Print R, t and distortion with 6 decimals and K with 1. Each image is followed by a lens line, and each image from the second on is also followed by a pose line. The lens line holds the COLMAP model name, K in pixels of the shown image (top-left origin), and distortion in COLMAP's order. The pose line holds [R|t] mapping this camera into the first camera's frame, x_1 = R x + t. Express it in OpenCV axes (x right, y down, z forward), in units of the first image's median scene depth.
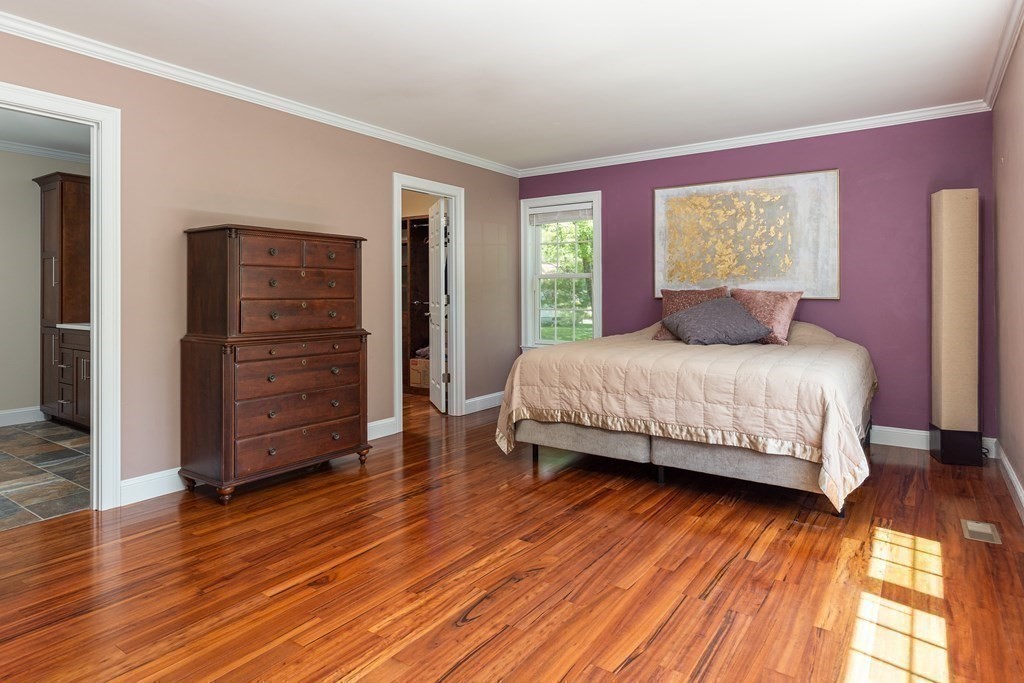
lens RADIAL K [[585.9, 0, 525.7], [0, 585.9, 295.2], [0, 0, 1]] dist [0.005952, 0.000119]
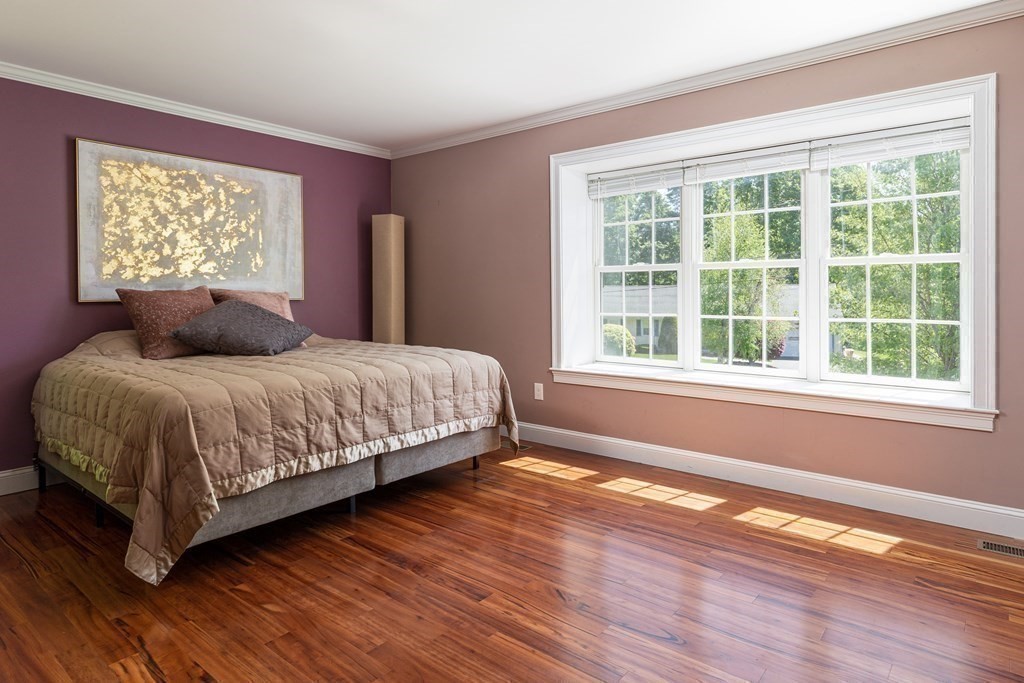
lens RADIAL K [[585.9, 0, 525.7], [0, 585.9, 295.2], [0, 0, 1]] dist [0.005952, 0.000119]
pose [[0.080039, -0.002023, 0.996790, -0.477192], [0.007897, 0.999968, 0.001395, 0.000036], [-0.996760, 0.007760, 0.080053, 0.520082]]
